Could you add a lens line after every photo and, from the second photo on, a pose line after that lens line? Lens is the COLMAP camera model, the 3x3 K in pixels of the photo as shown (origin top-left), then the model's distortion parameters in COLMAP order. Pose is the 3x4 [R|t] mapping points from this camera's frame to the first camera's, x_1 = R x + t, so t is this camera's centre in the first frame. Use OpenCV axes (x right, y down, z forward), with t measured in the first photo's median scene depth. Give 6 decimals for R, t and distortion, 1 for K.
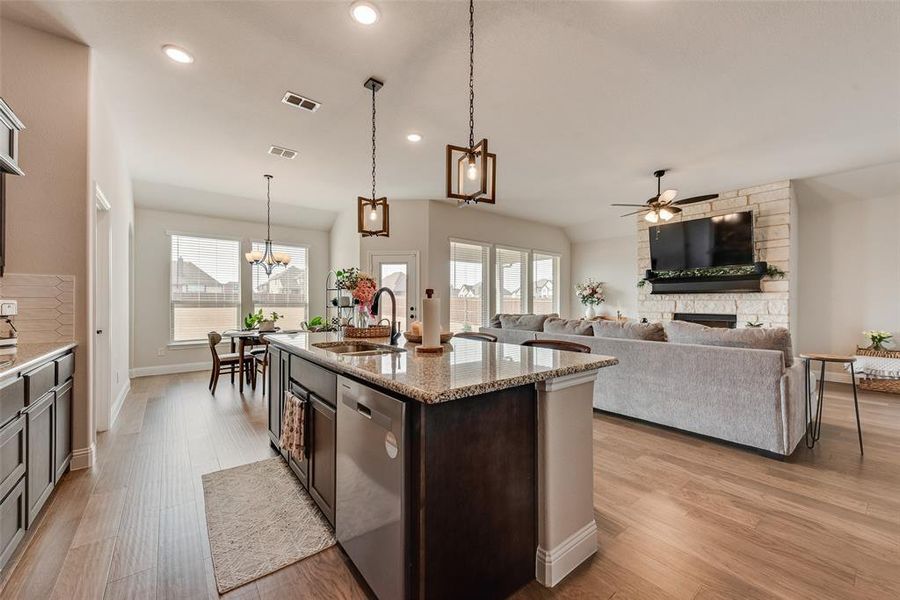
lens RADIAL K [[352.0, 0, 448.2], [0, 352.0, 302.0], [0, 0, 1]] dist [0.010540, -0.000446]
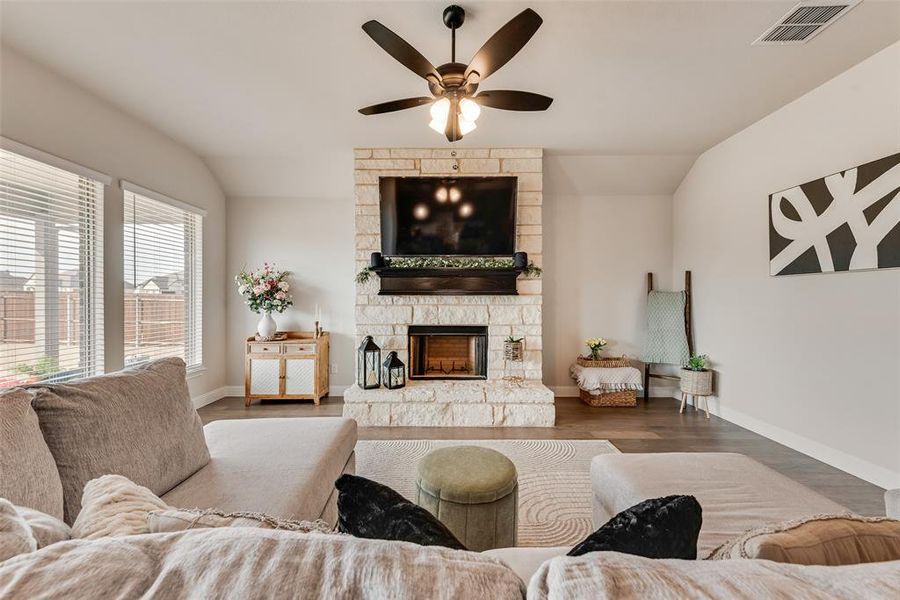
lens RADIAL K [[352.0, 0, 446.4], [0, 352.0, 301.2], [0, 0, 1]] dist [0.010540, -0.000446]
pose [[0.626579, -0.006296, 0.779332, 0.189949], [-0.001204, 0.999958, 0.009047, -0.017374], [-0.779357, -0.006607, 0.626546, 0.552633]]
